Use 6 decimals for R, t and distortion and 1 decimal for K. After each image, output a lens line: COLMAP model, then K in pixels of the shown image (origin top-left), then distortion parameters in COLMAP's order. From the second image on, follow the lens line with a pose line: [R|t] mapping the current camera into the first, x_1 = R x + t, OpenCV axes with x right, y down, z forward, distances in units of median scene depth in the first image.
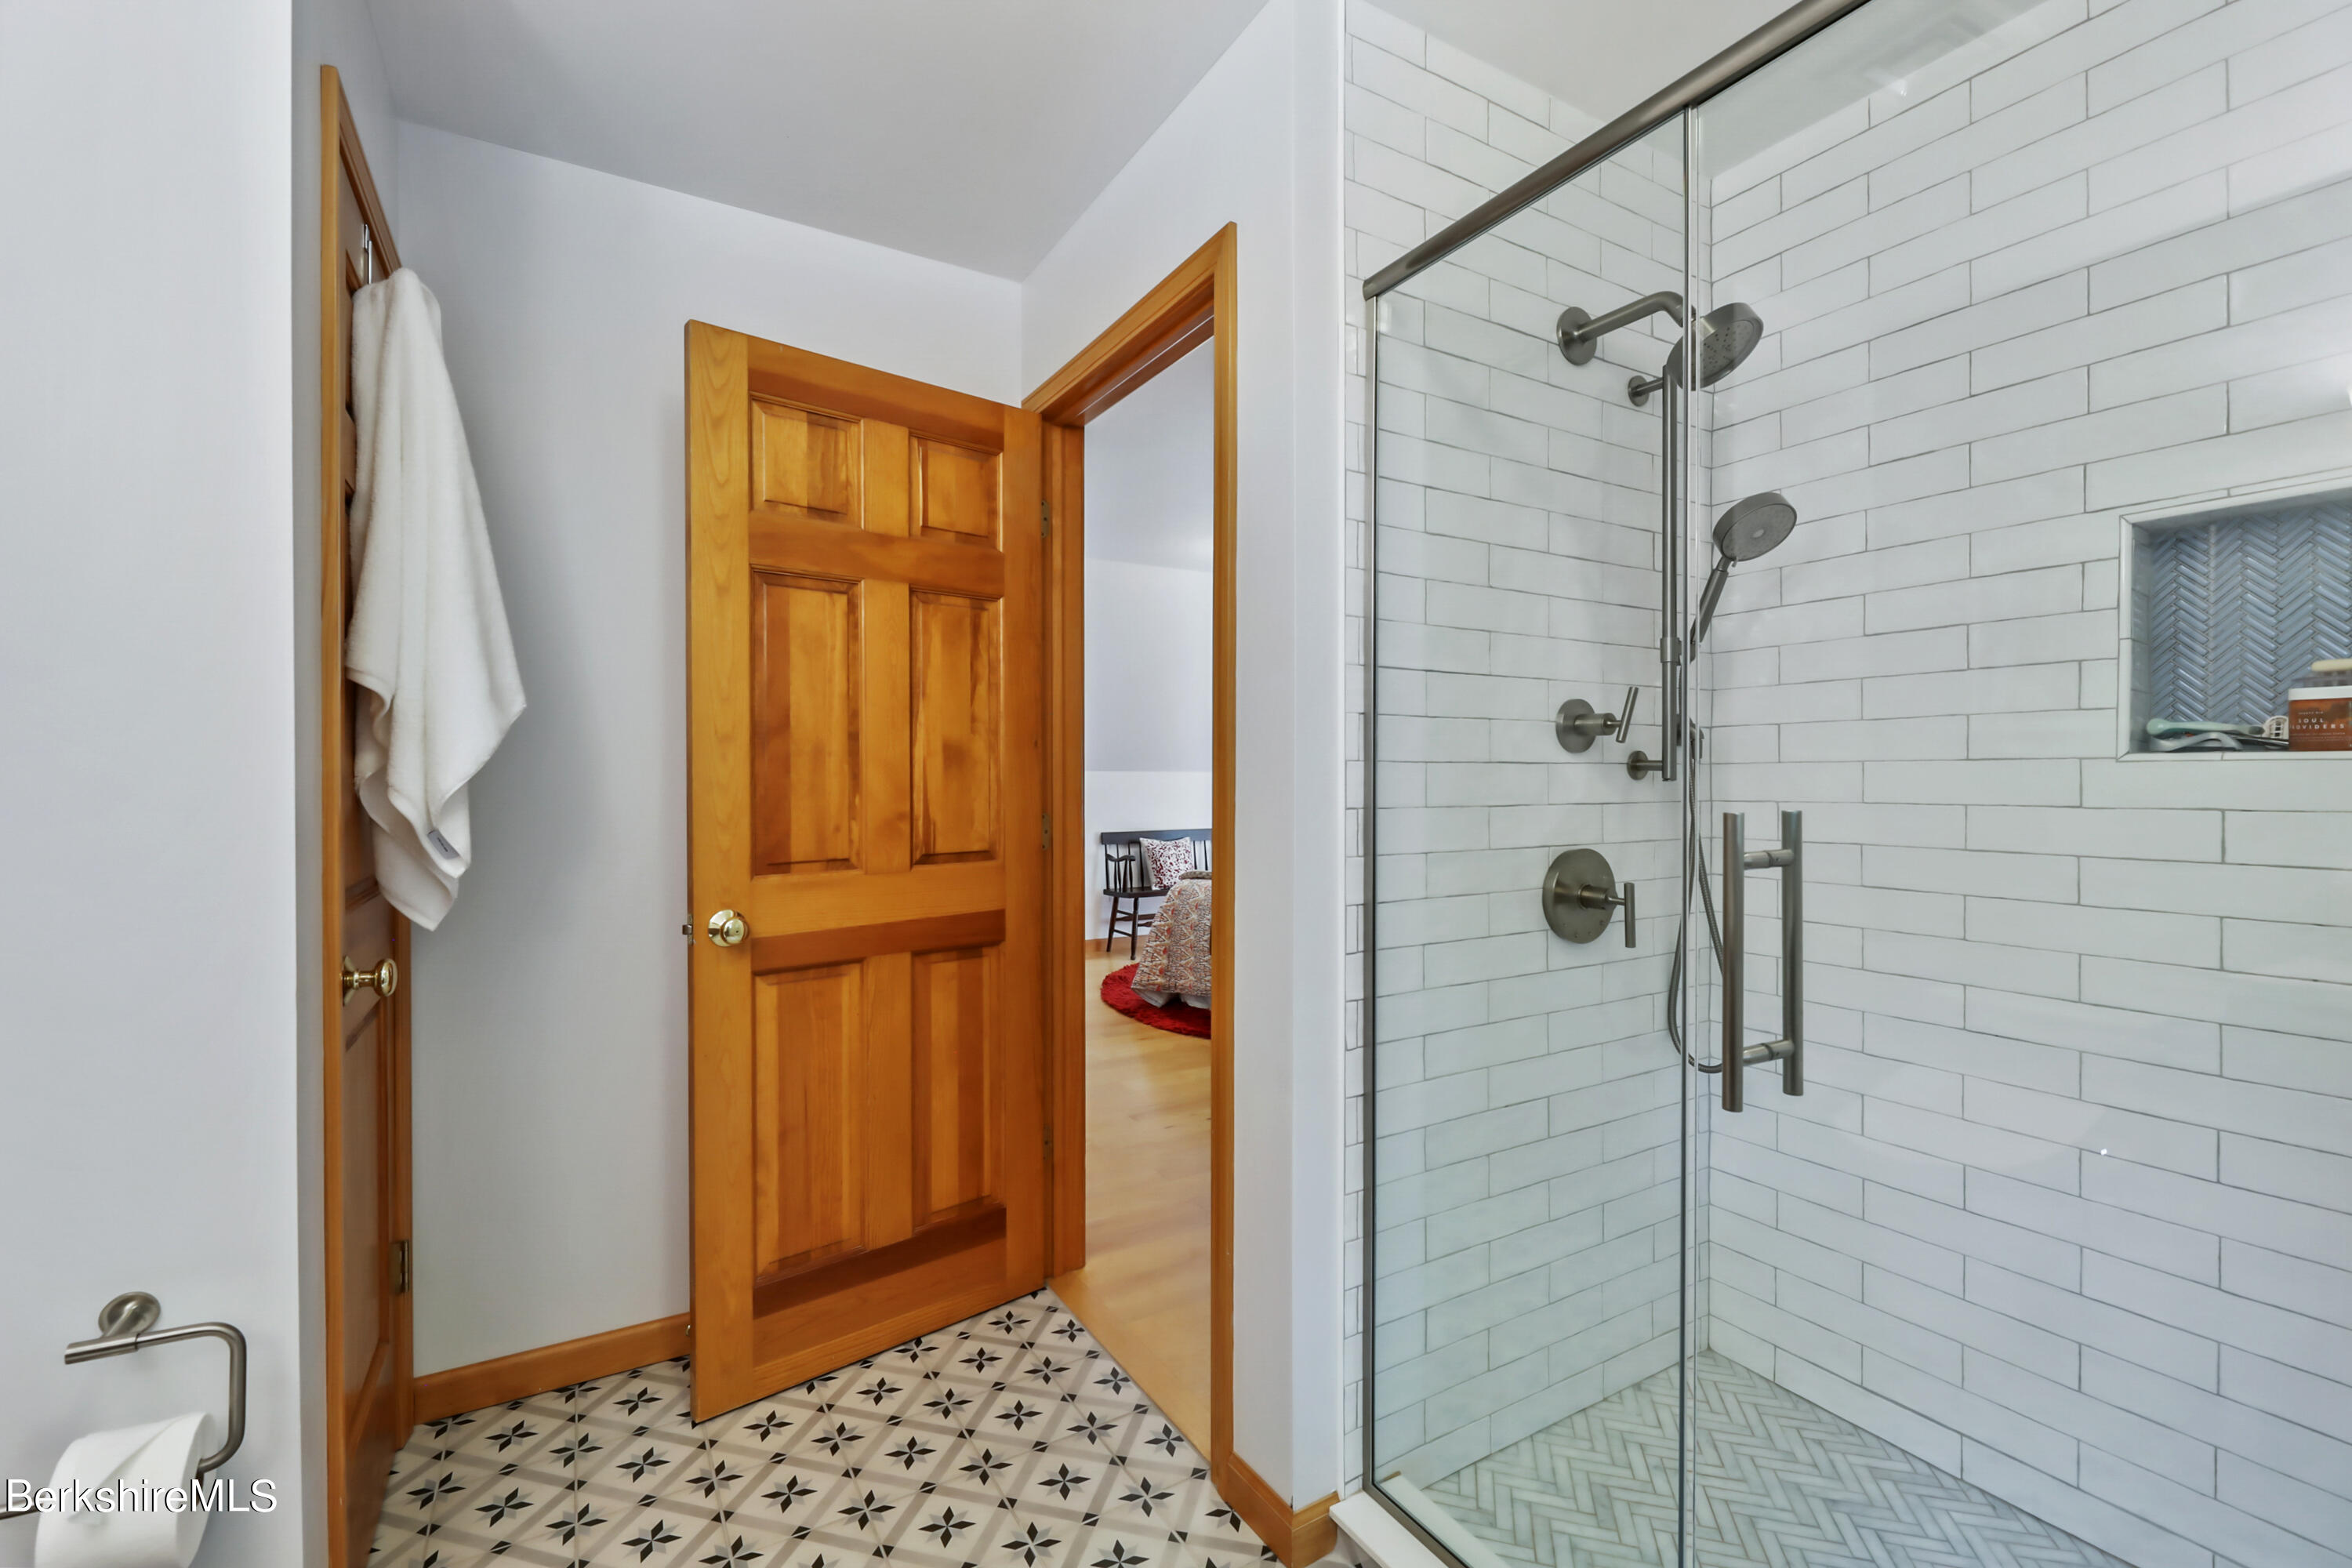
lens RADIAL K [[982.3, 0, 1172.9], [0, 982.3, 781.5], [0, 0, 1]] dist [-0.002870, -0.001357]
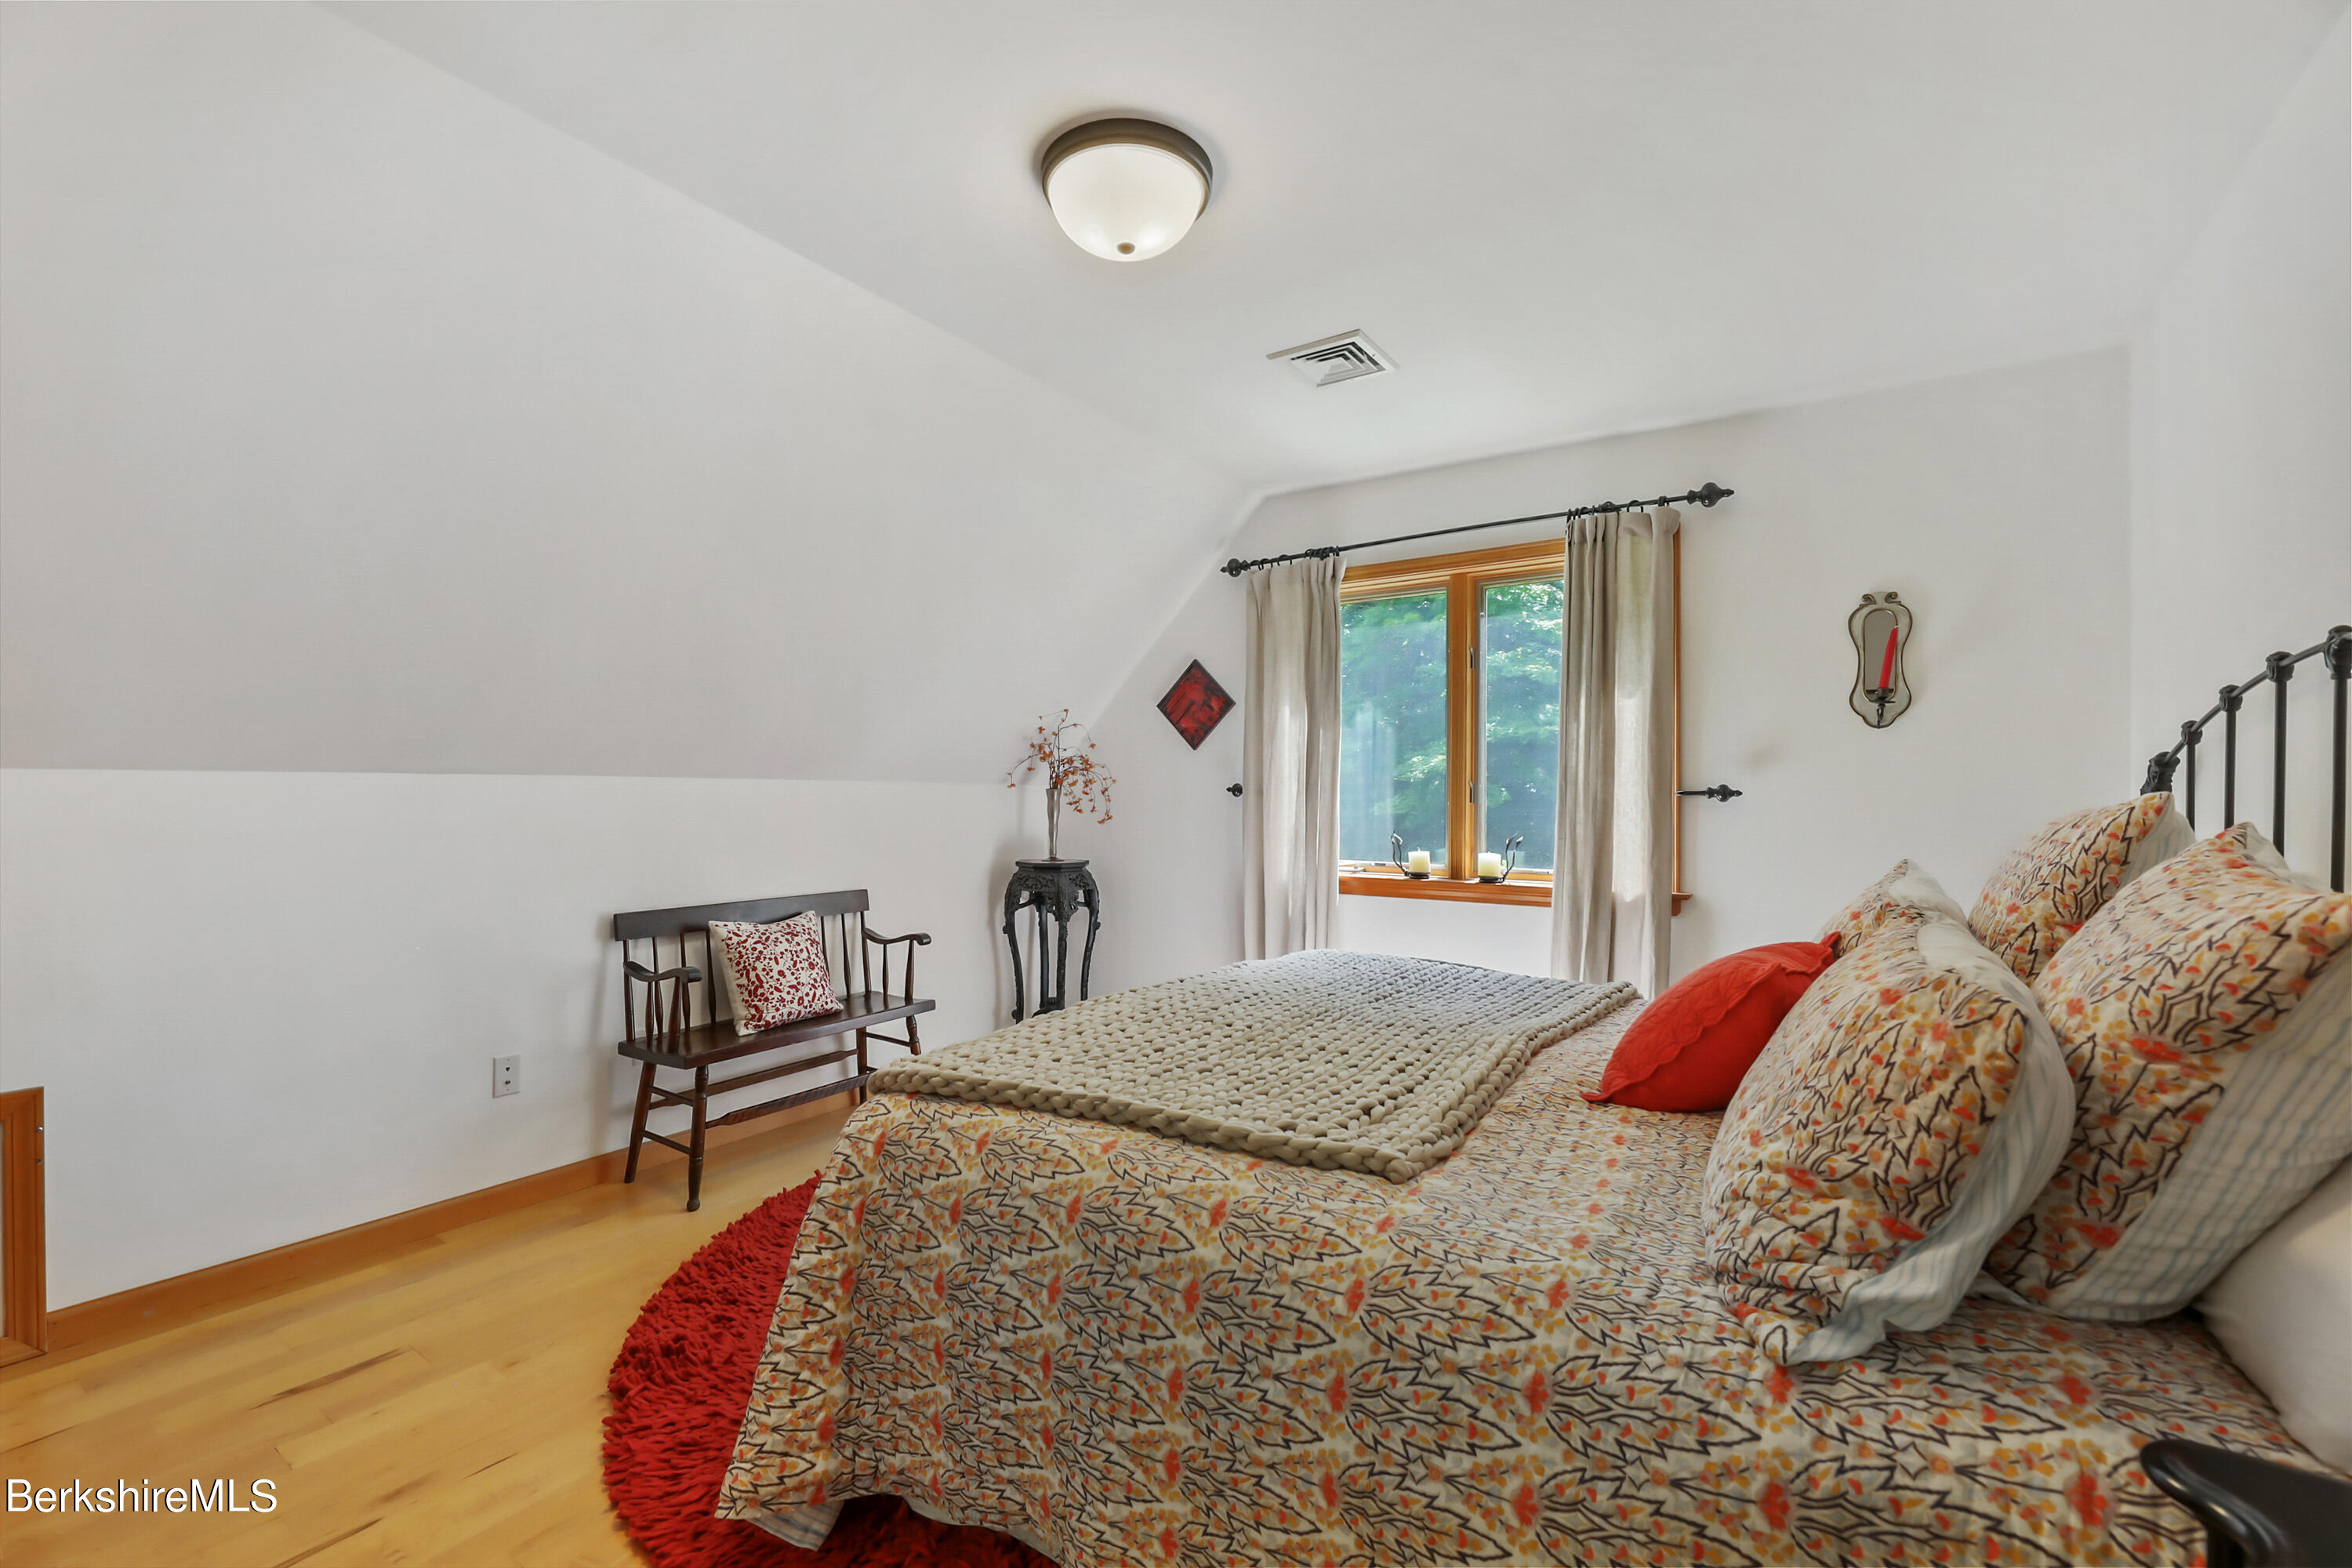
lens RADIAL K [[982.3, 0, 1165.9], [0, 982.3, 789.4], [0, 0, 1]] dist [-0.002870, -0.001357]
pose [[0.907629, 0.007203, 0.419711, -0.033058], [-0.004847, 0.999966, -0.006678, -0.002879], [-0.419744, 0.004026, 0.907633, 0.495194]]
